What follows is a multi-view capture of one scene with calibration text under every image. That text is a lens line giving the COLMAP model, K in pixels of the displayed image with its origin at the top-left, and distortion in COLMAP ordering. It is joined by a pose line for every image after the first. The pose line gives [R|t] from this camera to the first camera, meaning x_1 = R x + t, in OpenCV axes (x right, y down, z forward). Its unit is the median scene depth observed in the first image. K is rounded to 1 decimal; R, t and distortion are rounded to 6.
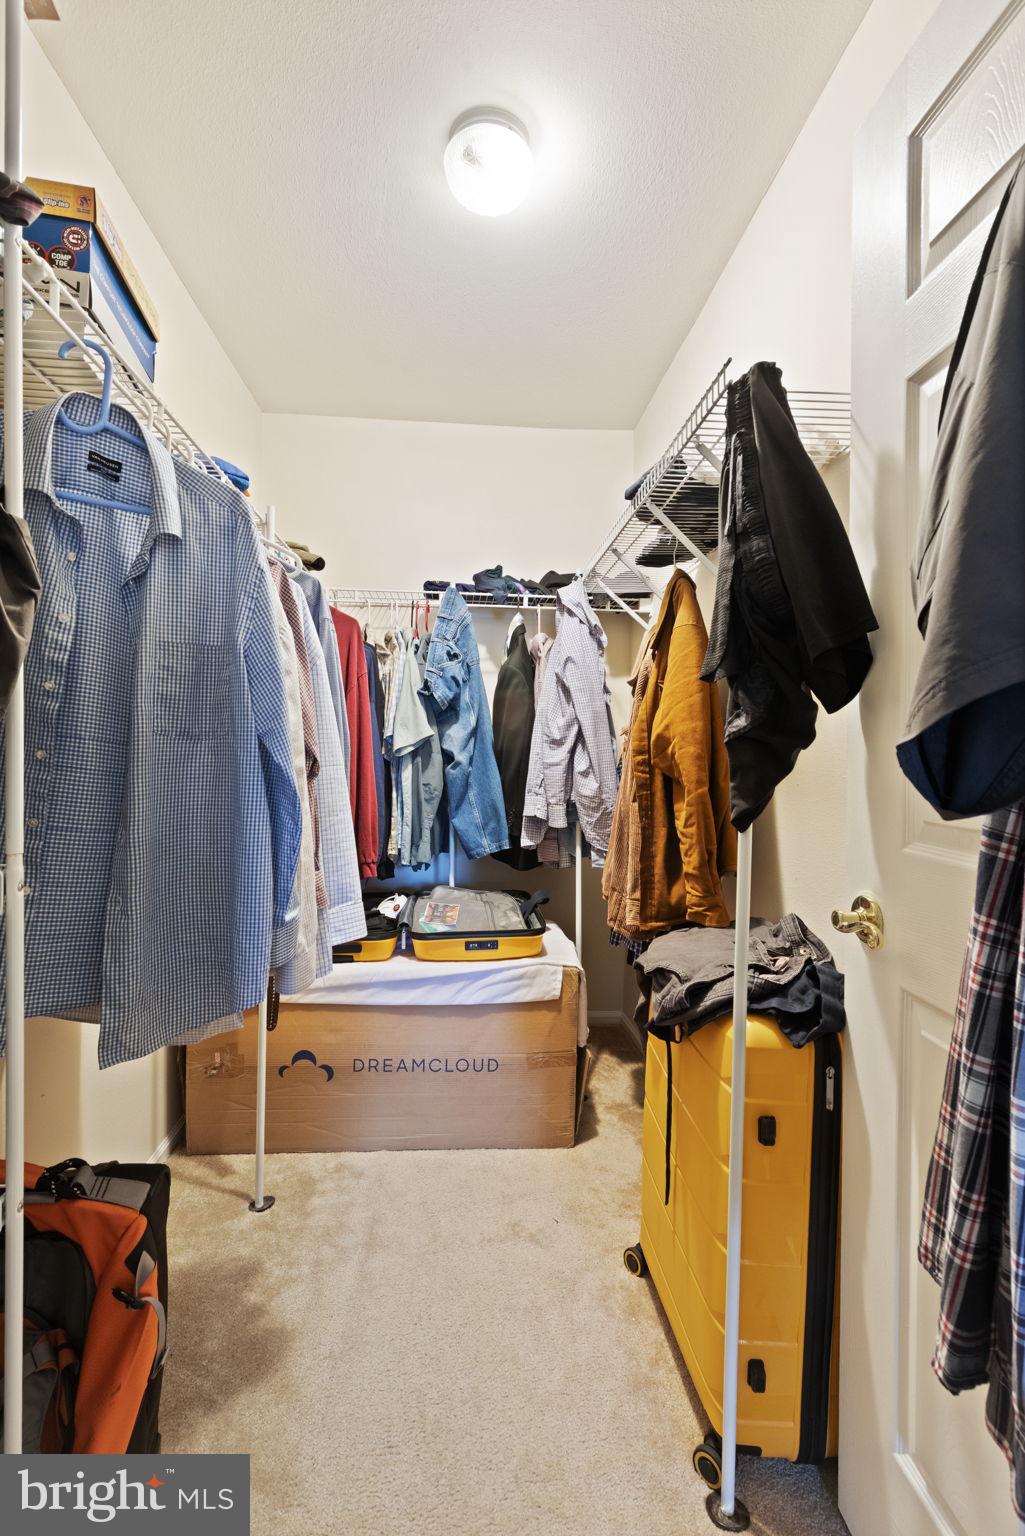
lens RADIAL K [[710.6, 0, 511.1], [0, 710.6, 758.5], [0, 0, 1]] dist [0.010388, -0.002459]
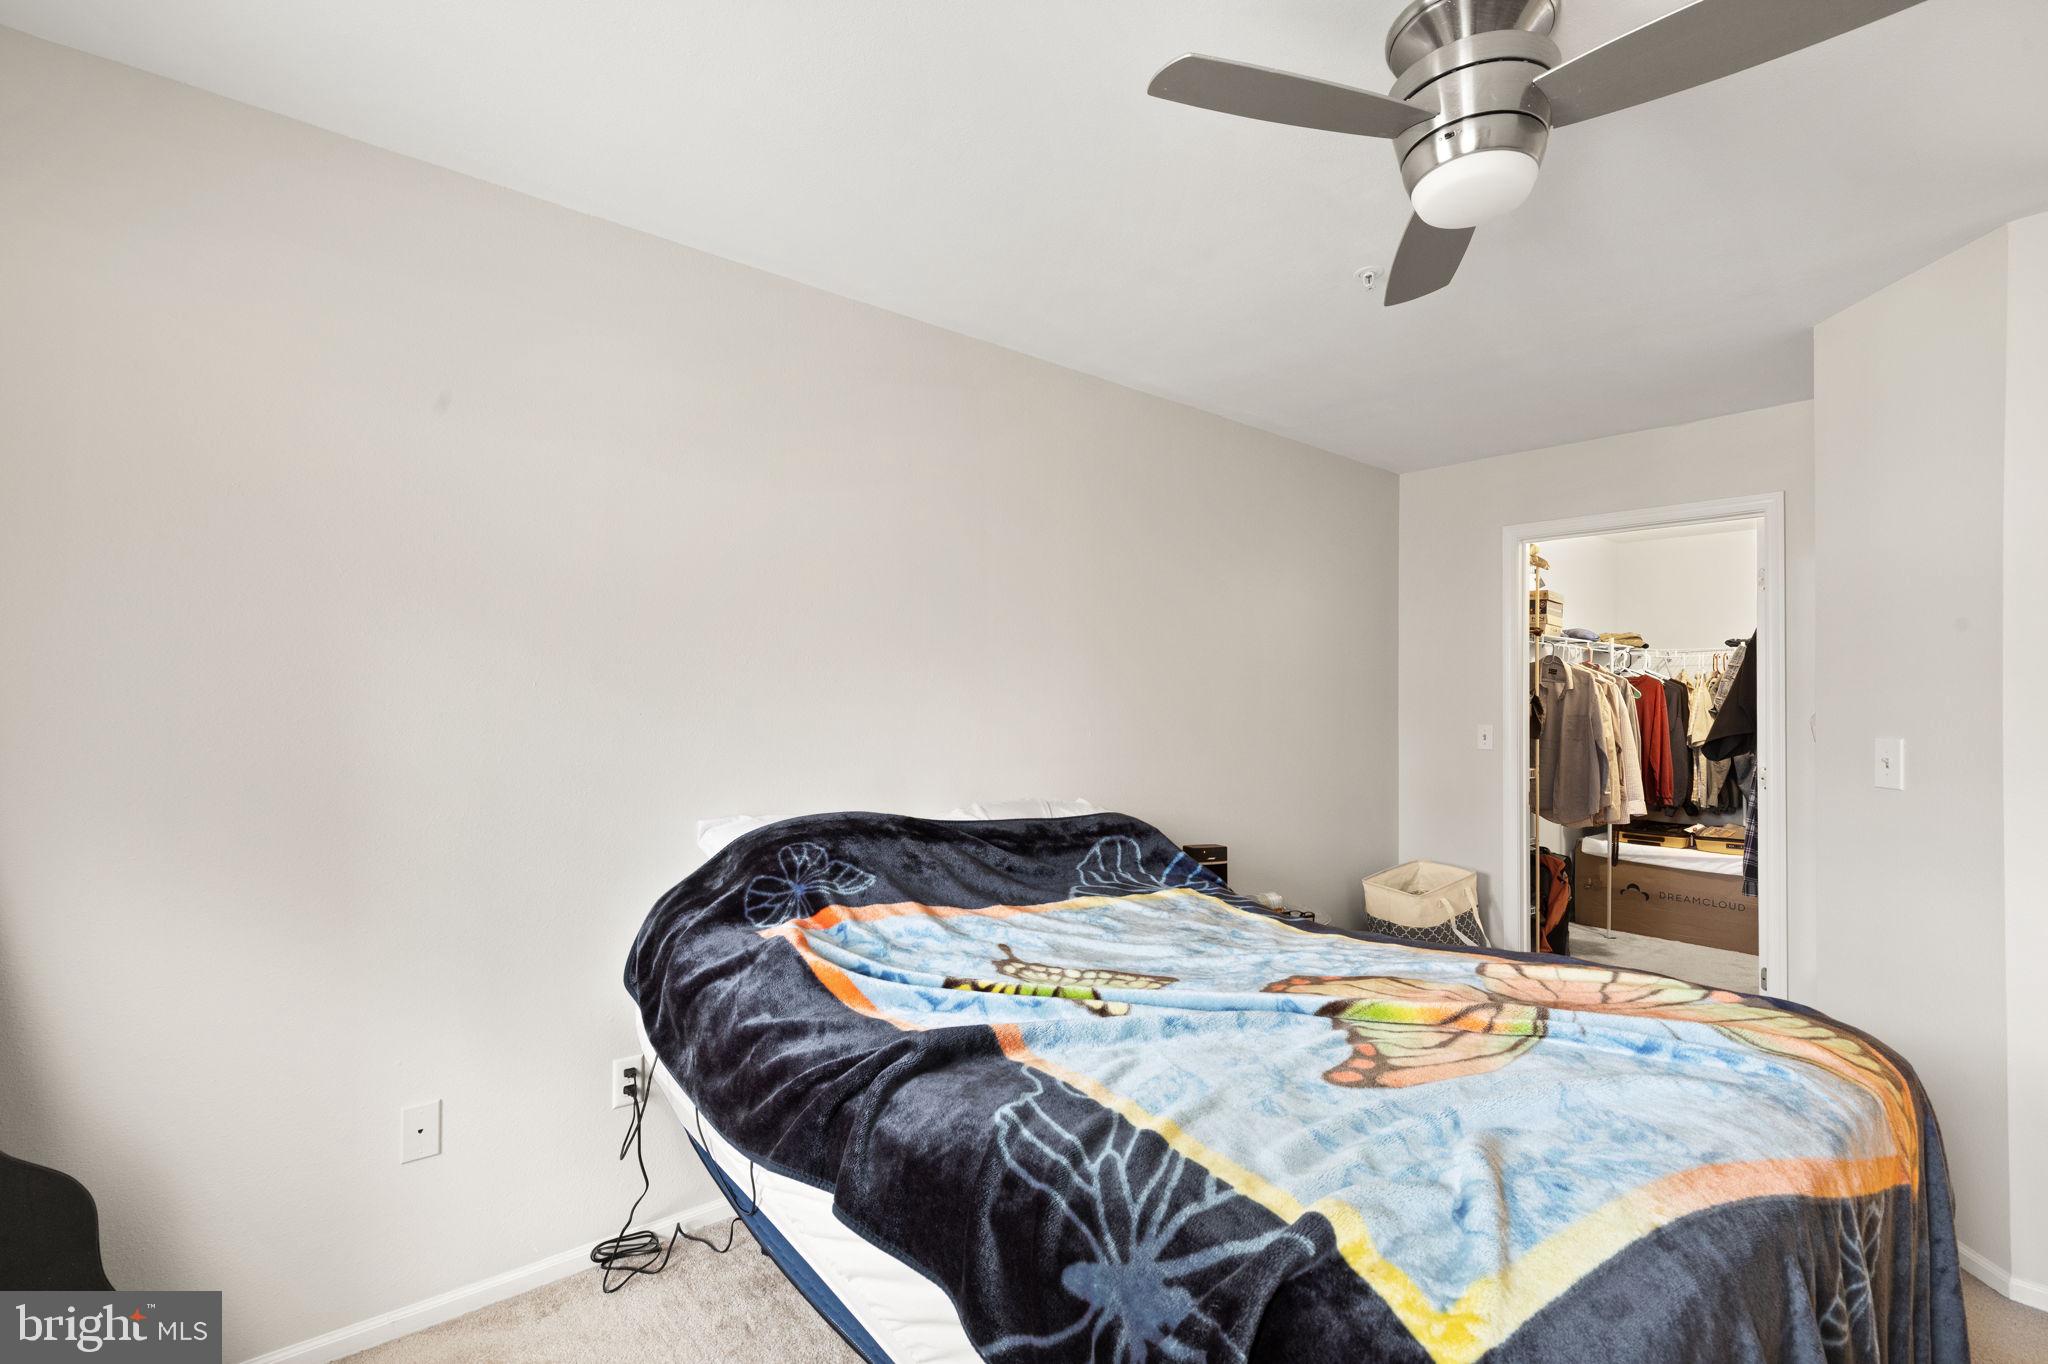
lens RADIAL K [[947.5, 0, 1021.9], [0, 947.5, 692.6], [0, 0, 1]] dist [0.010388, -0.002459]
pose [[0.582934, -0.020069, -0.812272, 1.801515], [-0.017836, 0.999138, -0.037486, -0.041770], [0.812324, 0.036339, 0.582073, -4.028947]]
